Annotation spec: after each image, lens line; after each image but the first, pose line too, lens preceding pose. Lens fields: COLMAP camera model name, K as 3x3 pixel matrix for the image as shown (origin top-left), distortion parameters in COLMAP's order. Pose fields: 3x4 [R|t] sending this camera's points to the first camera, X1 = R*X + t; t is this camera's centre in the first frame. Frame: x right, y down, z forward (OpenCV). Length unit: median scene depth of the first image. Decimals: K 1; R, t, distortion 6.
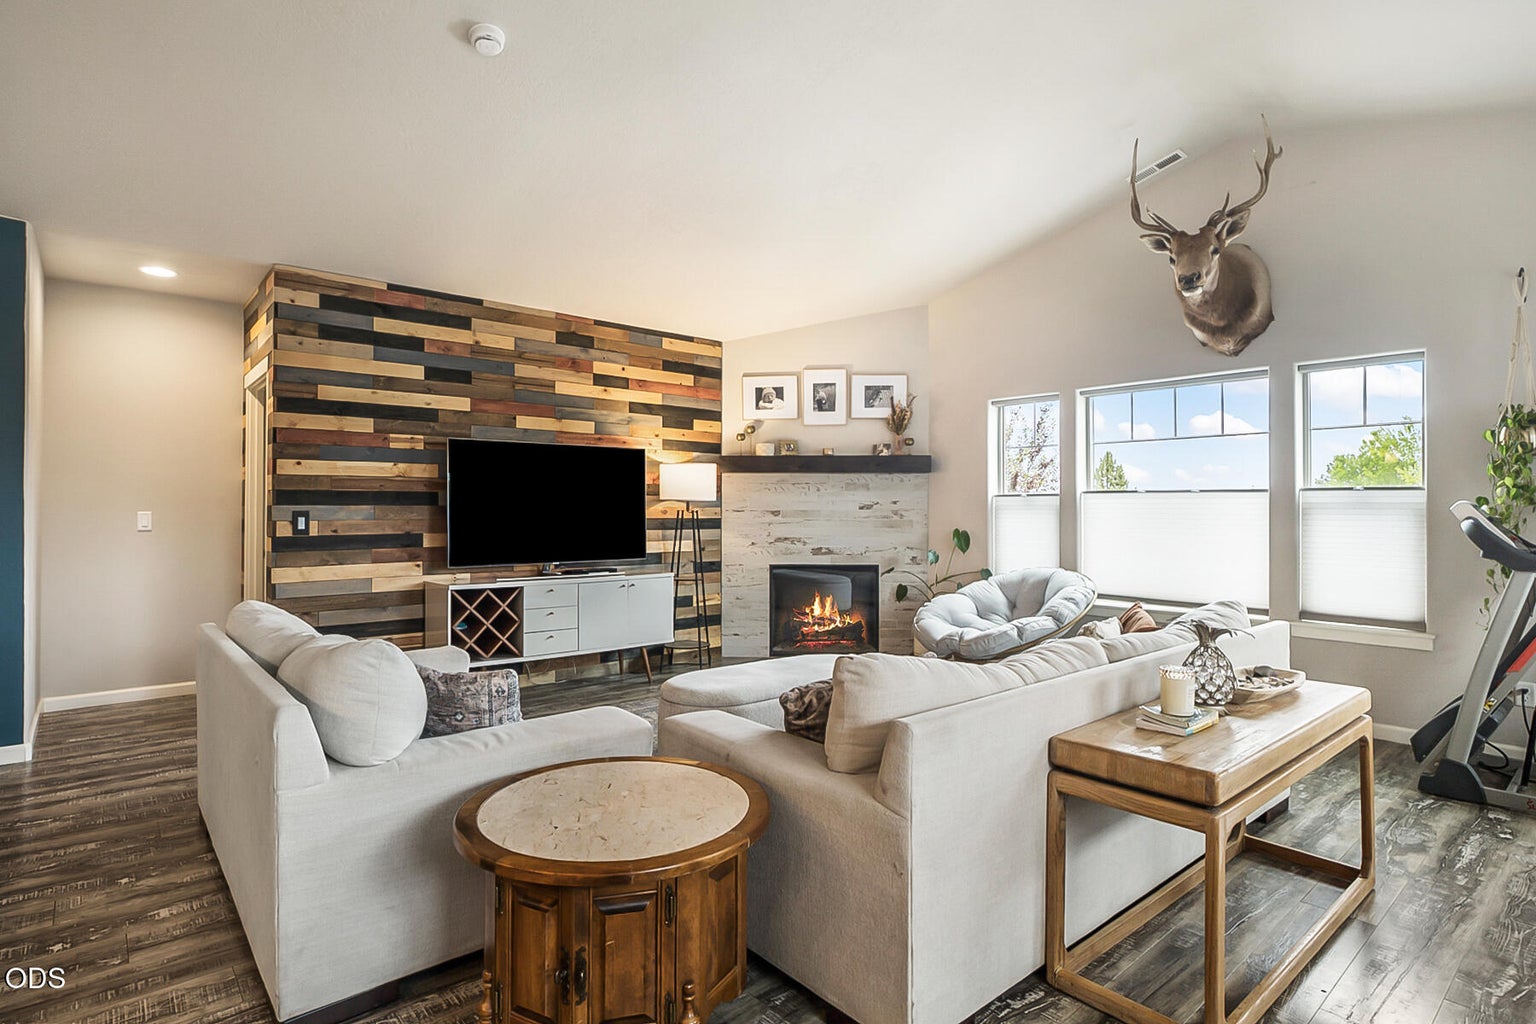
lens RADIAL K [[784.2, 0, 759.7], [0, 784.2, 510.3], [0, 0, 1]] dist [-0.018406, 0.008952]
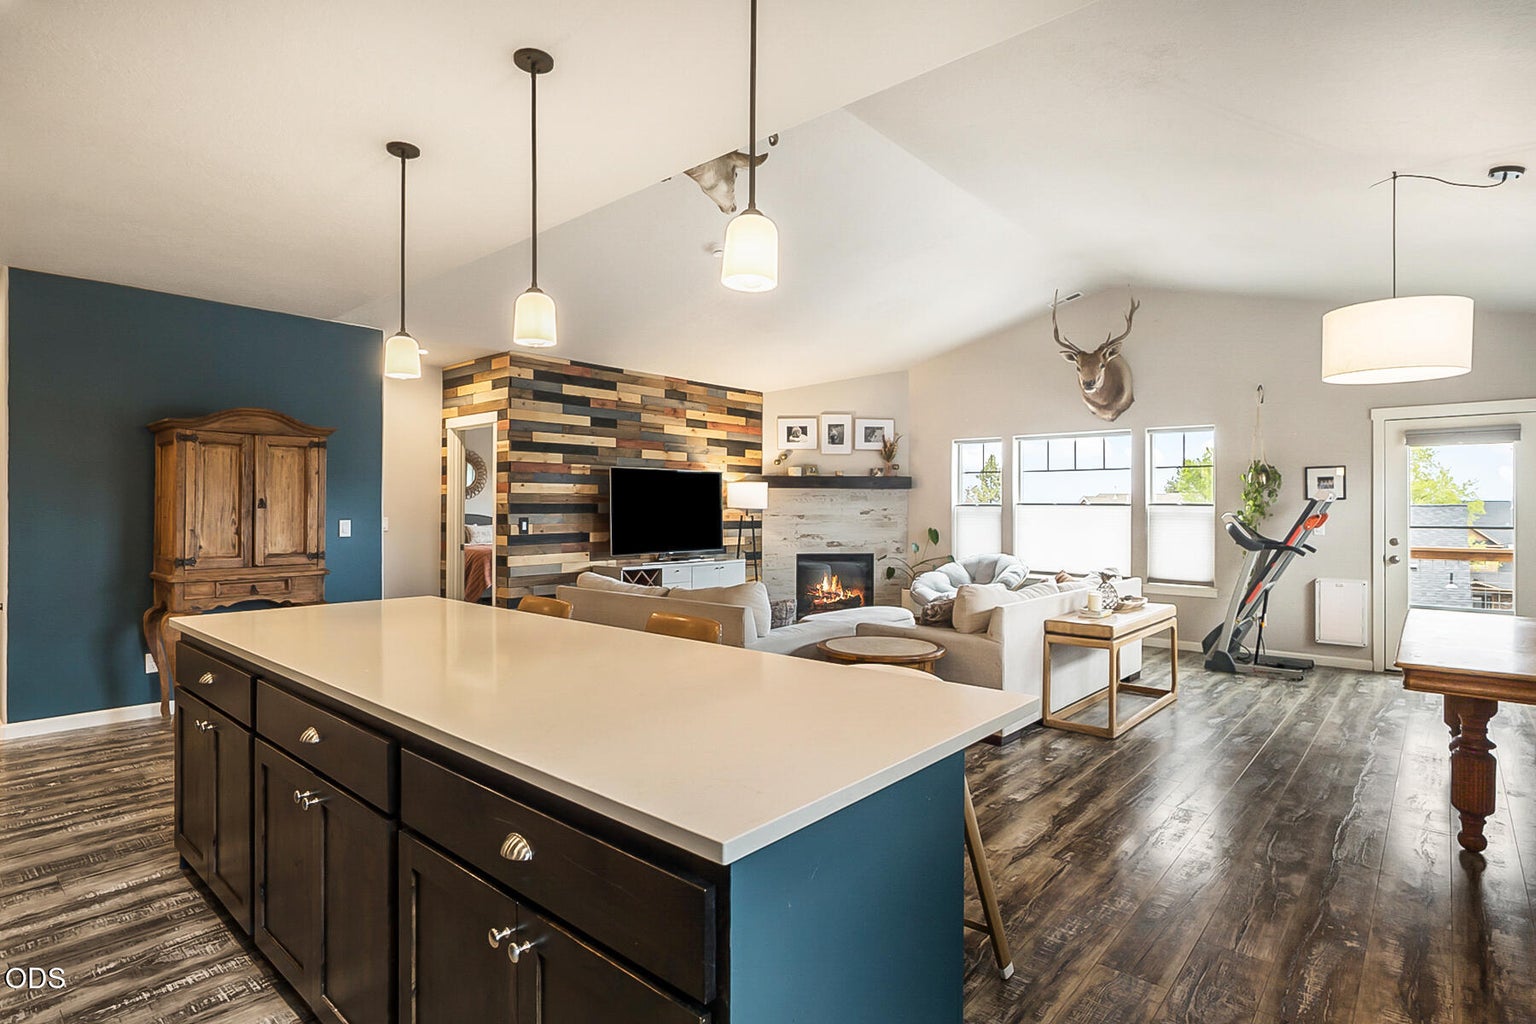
lens RADIAL K [[784.2, 0, 758.8], [0, 784.2, 512.1], [0, 0, 1]] dist [-0.018406, 0.008952]
pose [[0.990608, 0.000624, 0.136731, -0.295533], [-0.001521, 0.999978, 0.006451, -0.016805], [-0.136724, -0.006598, 0.990587, -0.444664]]
